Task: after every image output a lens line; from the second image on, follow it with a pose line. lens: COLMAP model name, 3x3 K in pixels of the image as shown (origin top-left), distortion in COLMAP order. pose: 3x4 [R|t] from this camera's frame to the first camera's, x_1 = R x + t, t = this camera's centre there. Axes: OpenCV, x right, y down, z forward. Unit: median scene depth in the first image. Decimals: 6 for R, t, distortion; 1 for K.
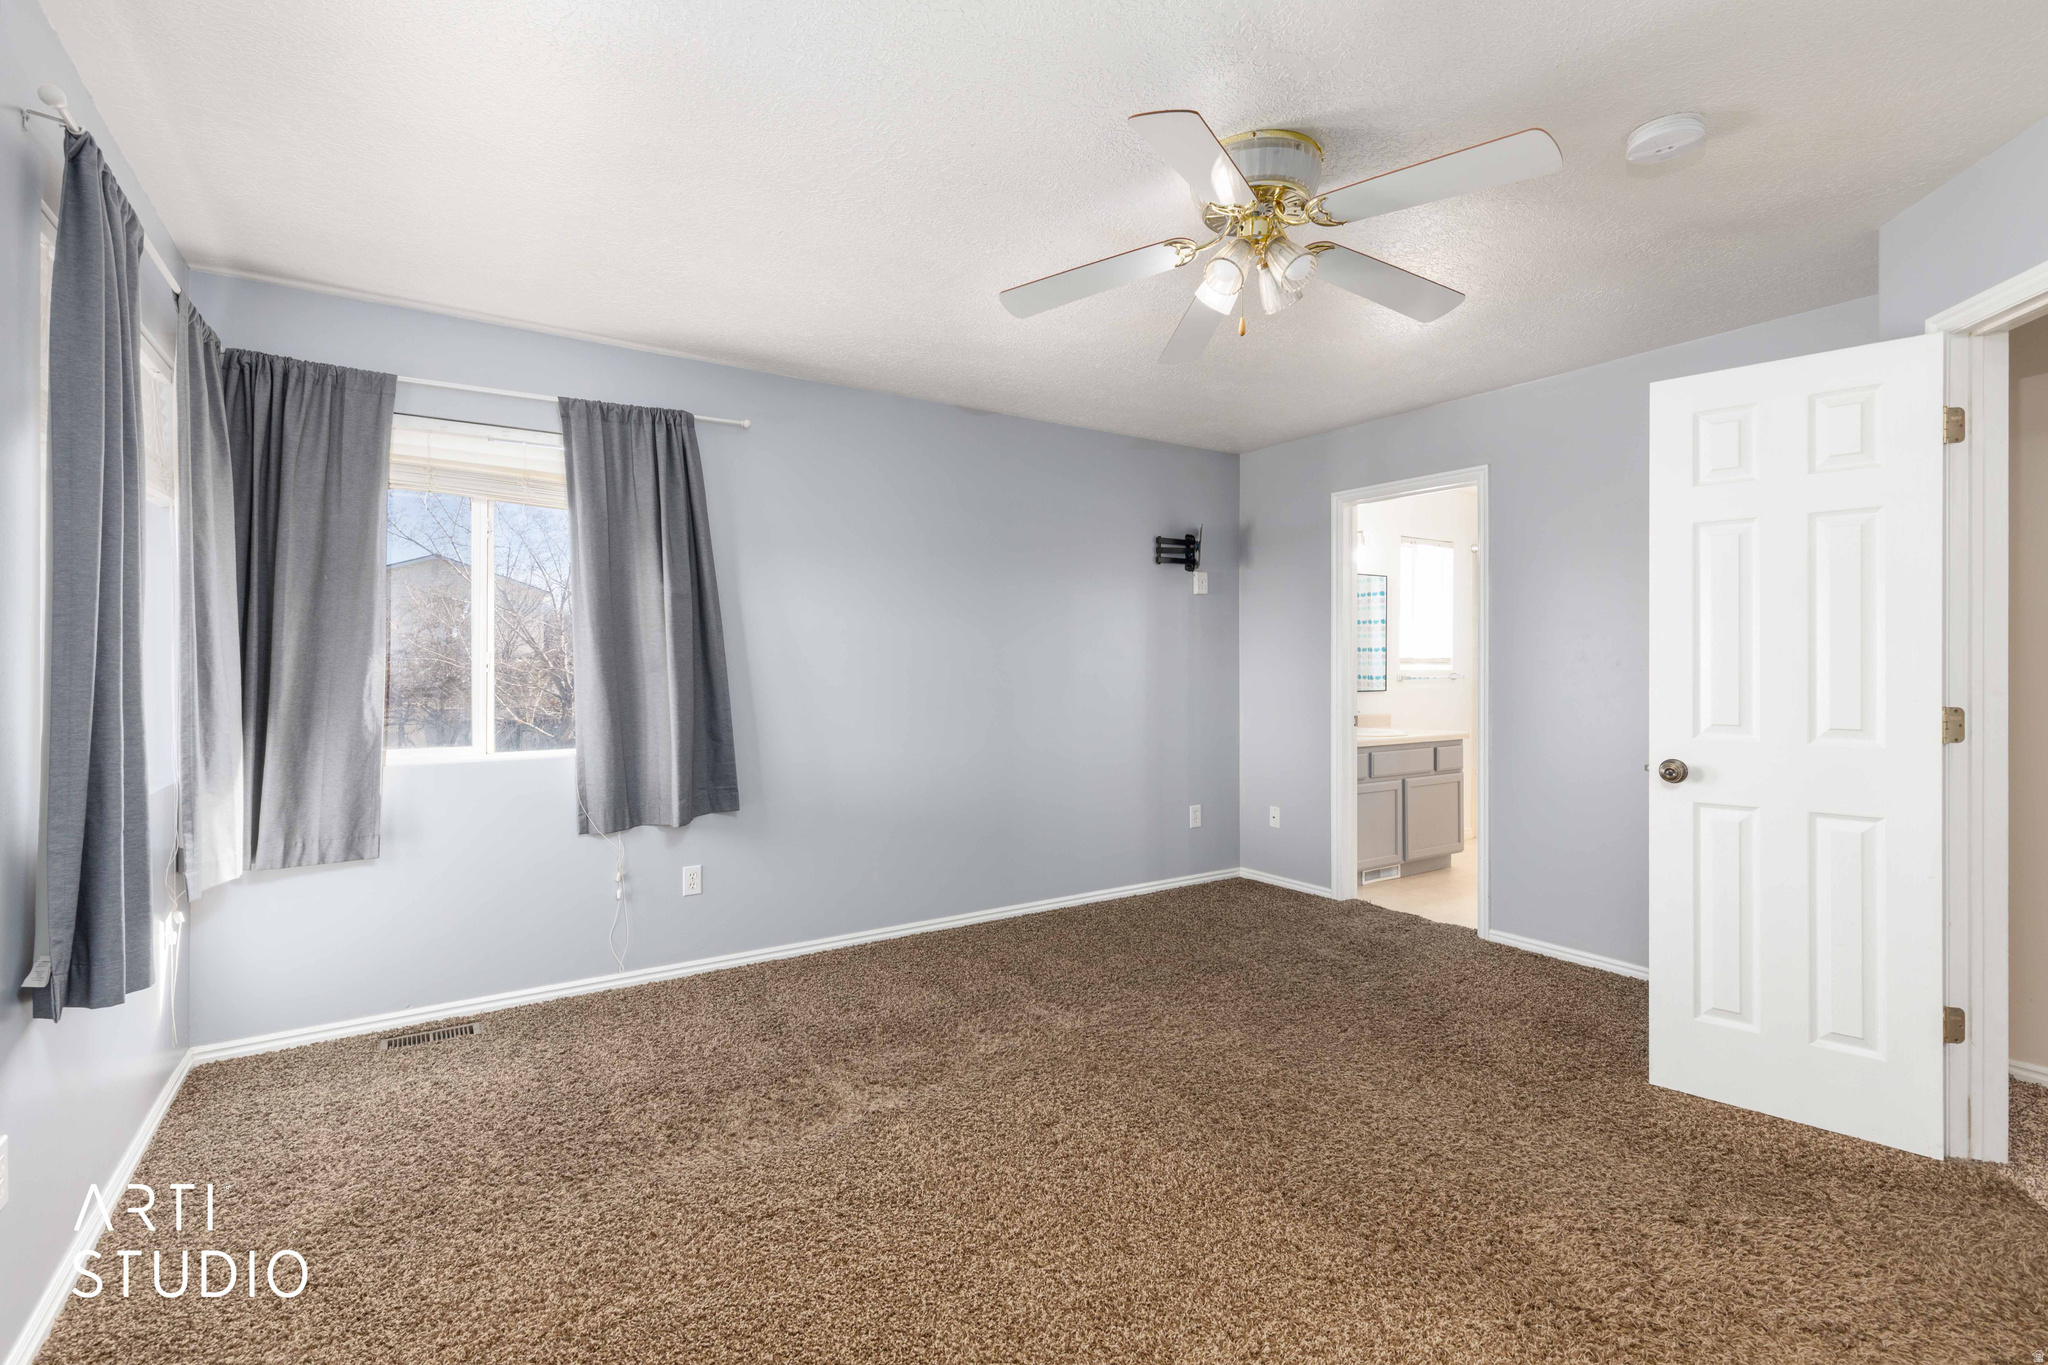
lens RADIAL K [[920.1, 0, 1017.2], [0, 920.1, 668.1], [0, 0, 1]] dist [0.005945, -0.000210]
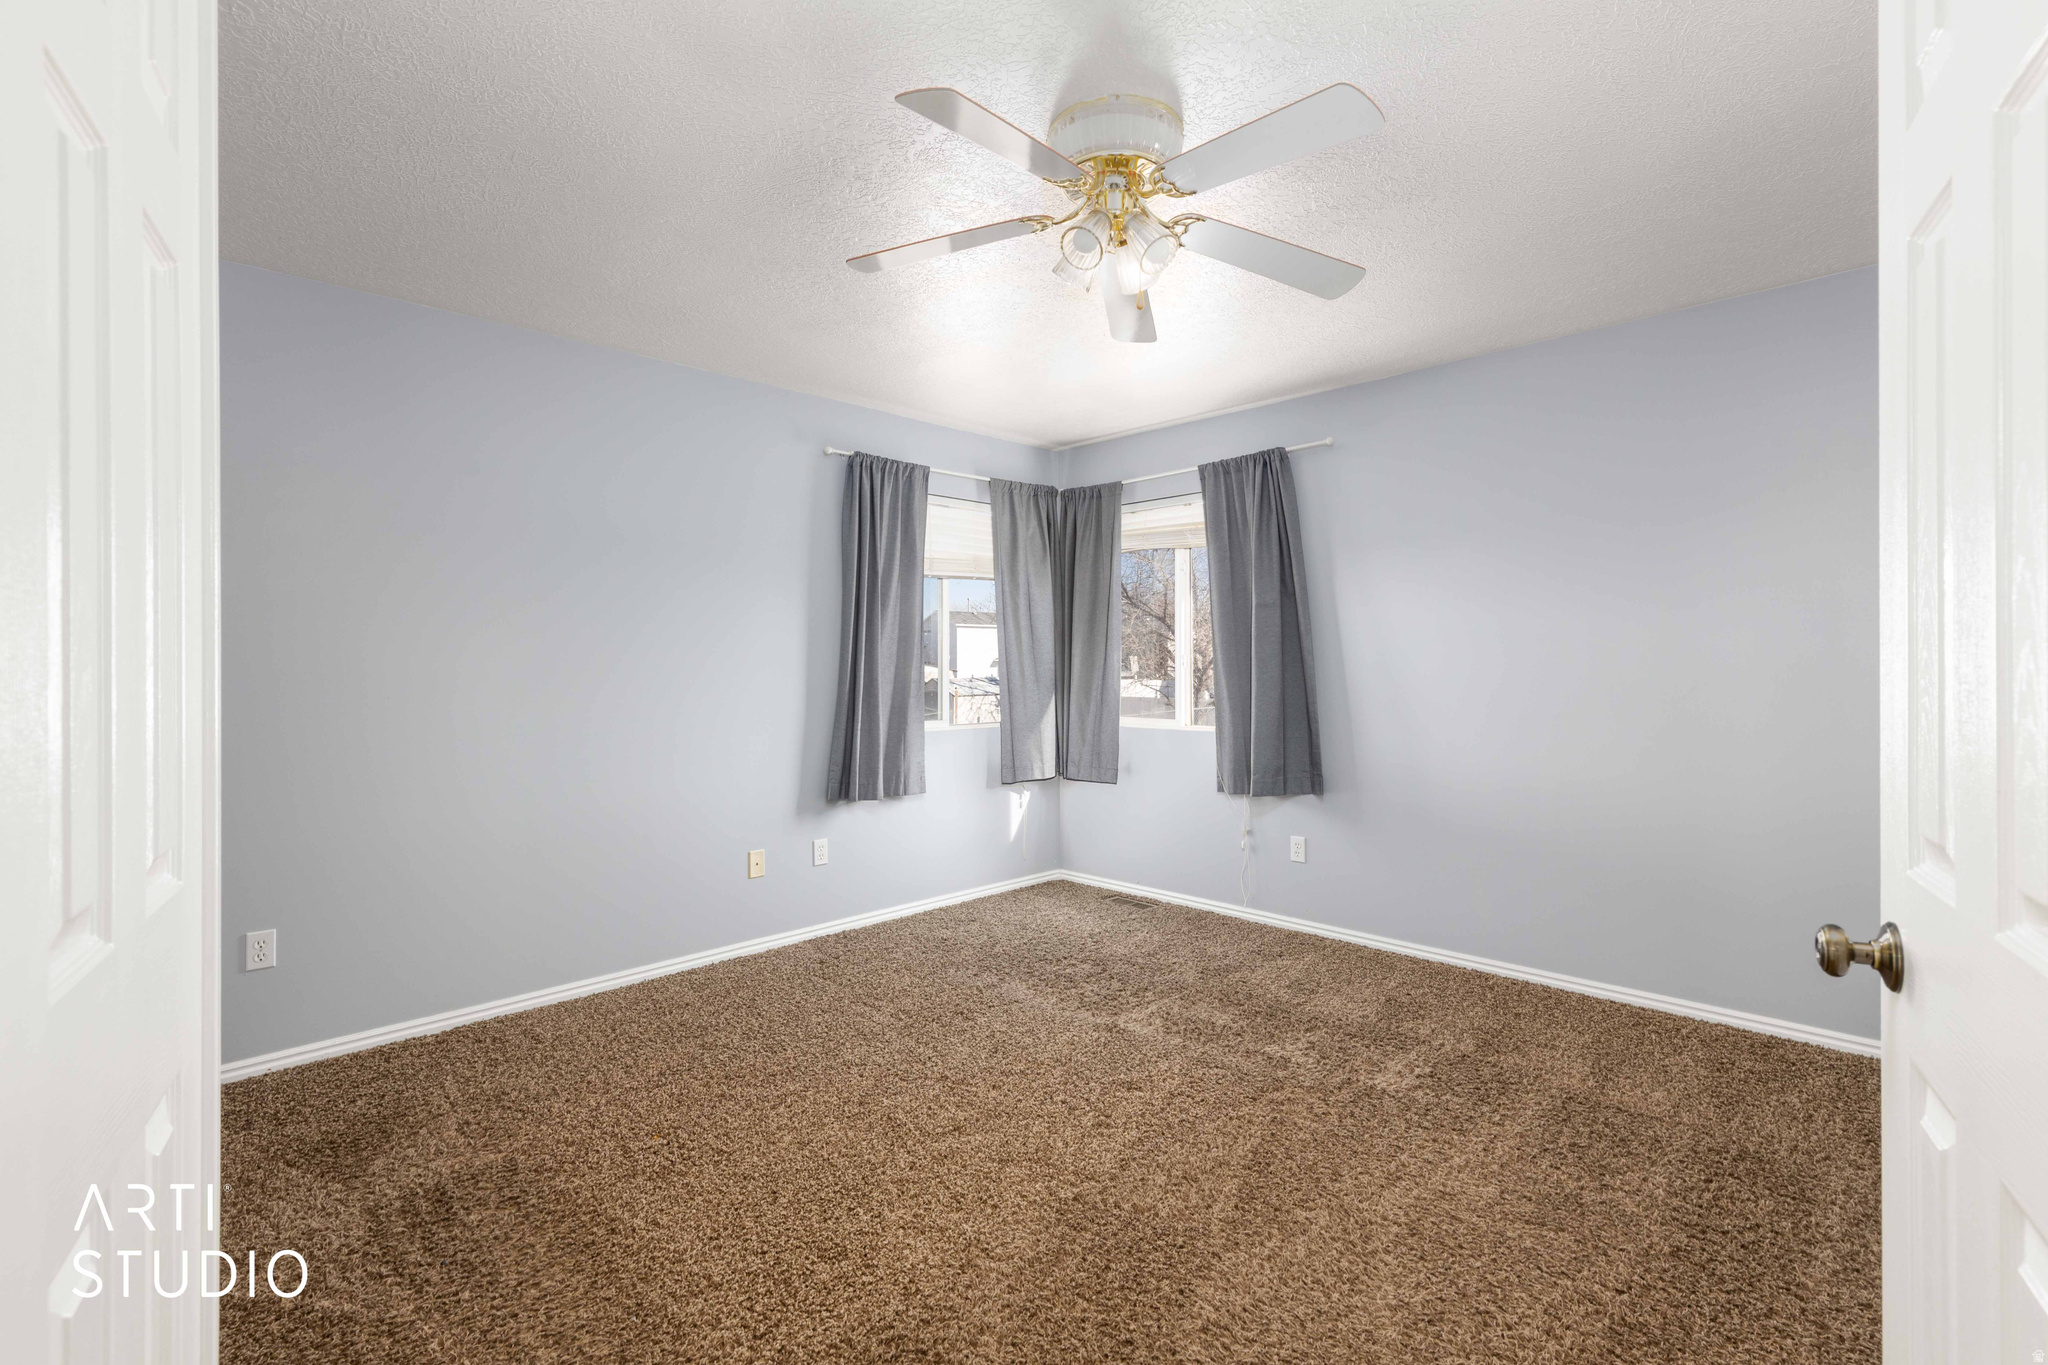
lens RADIAL K [[920.1, 0, 1013.2], [0, 920.1, 677.1], [0, 0, 1]] dist [0.005945, -0.000210]
pose [[0.198872, 0.020802, -0.979805, 0.774260], [0.005335, 0.999737, 0.022308, -0.015568], [0.980011, -0.009663, 0.198708, 0.460497]]
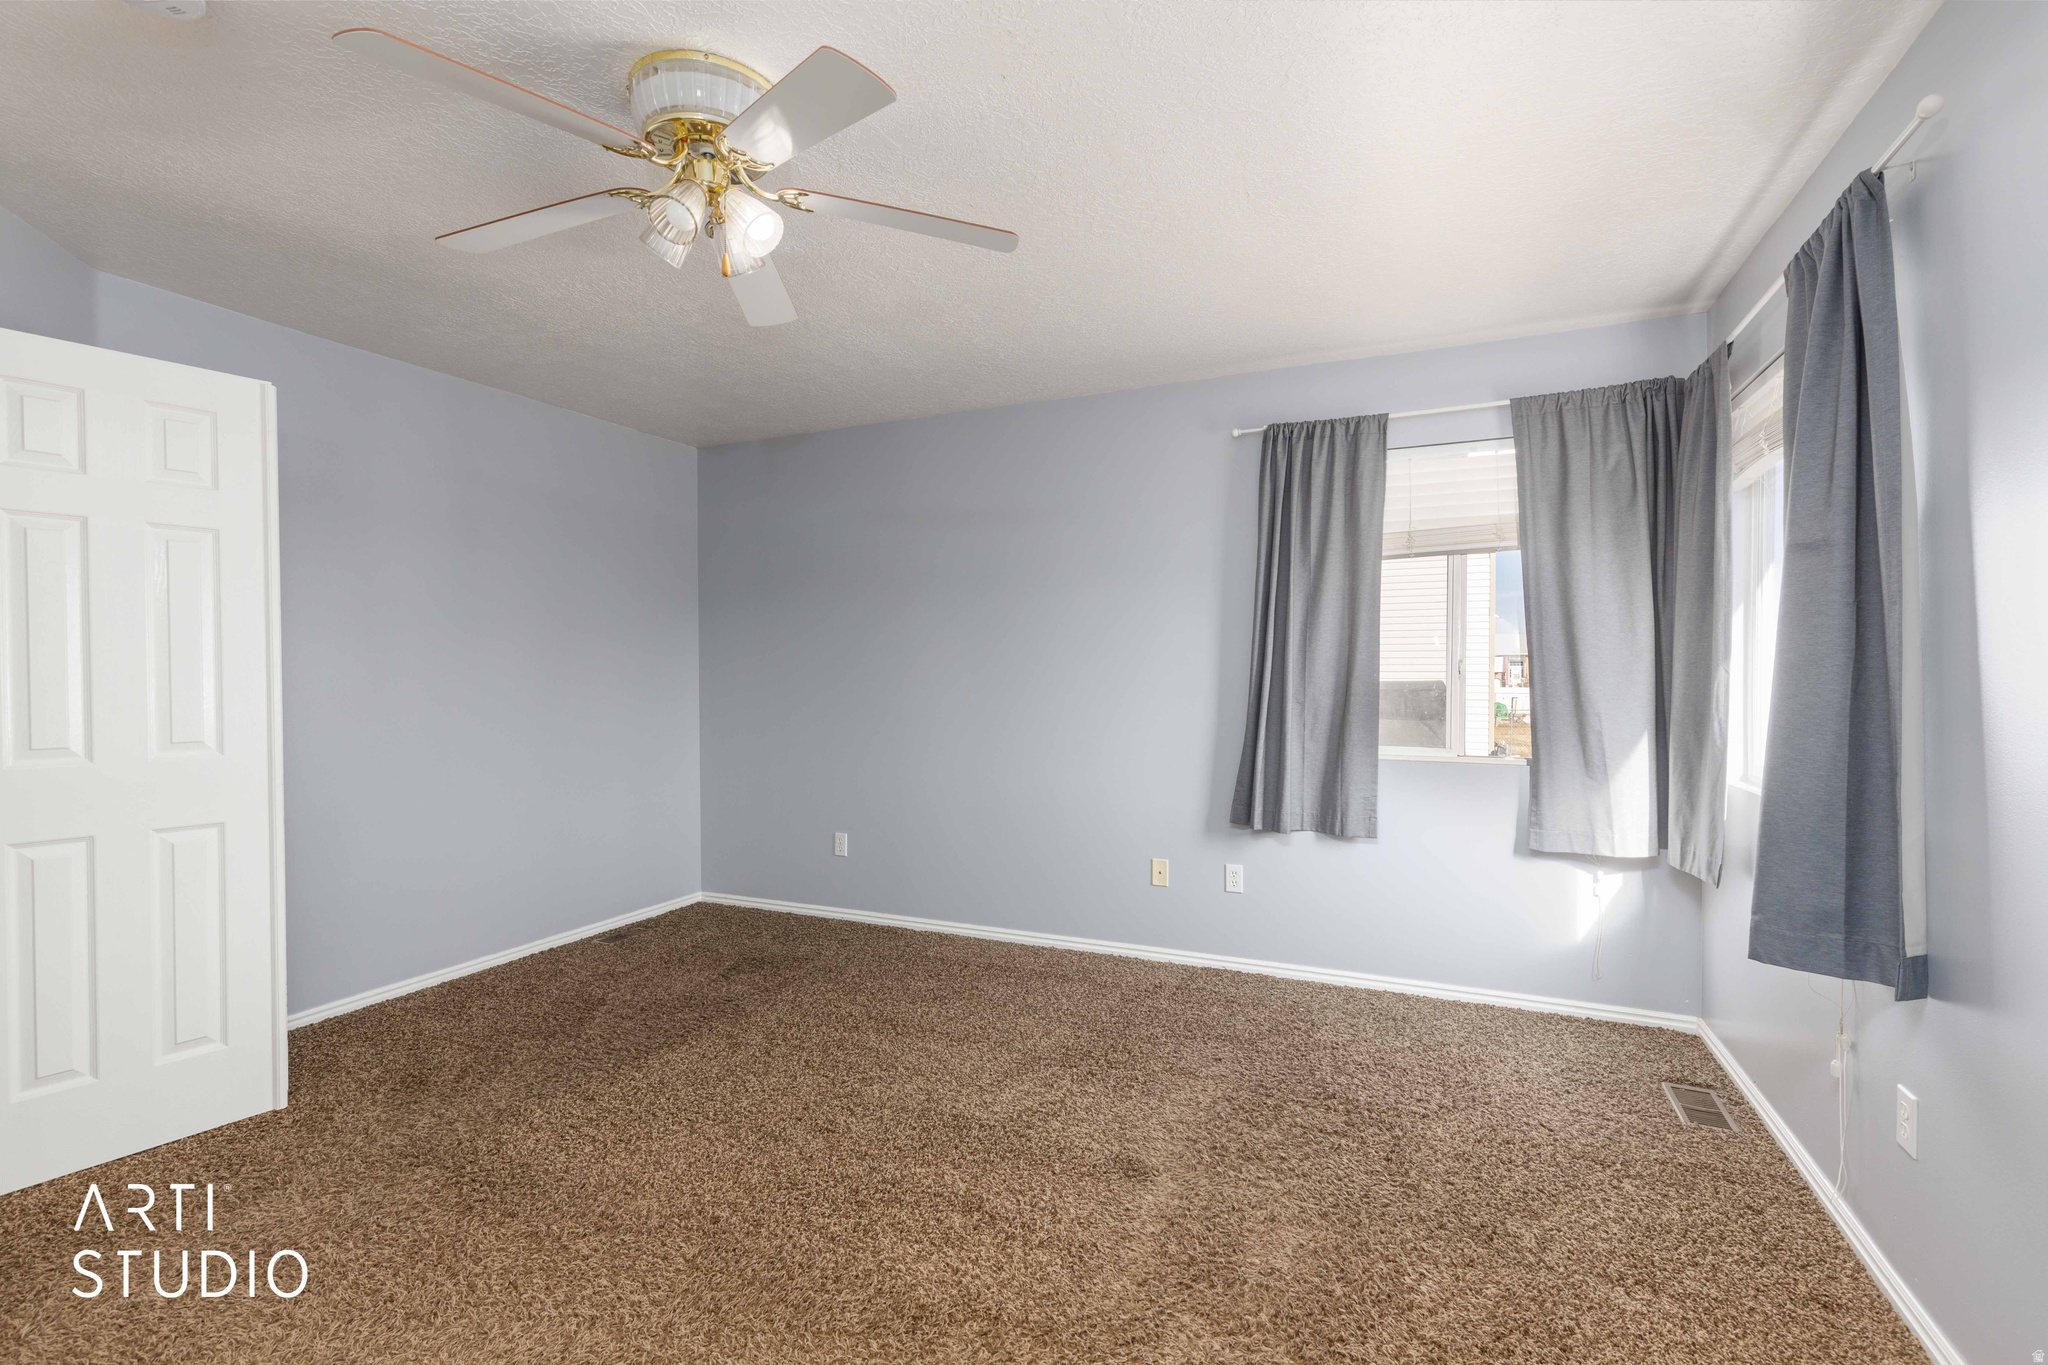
lens RADIAL K [[920.1, 0, 1029.8], [0, 920.1, 692.1], [0, 0, 1]] dist [0.005945, -0.000210]
pose [[-0.839555, 0.031492, -0.542361, 0.328390], [0.014824, 0.999275, 0.035076, -0.025374], [0.543072, 0.021409, -0.839413, 1.257883]]
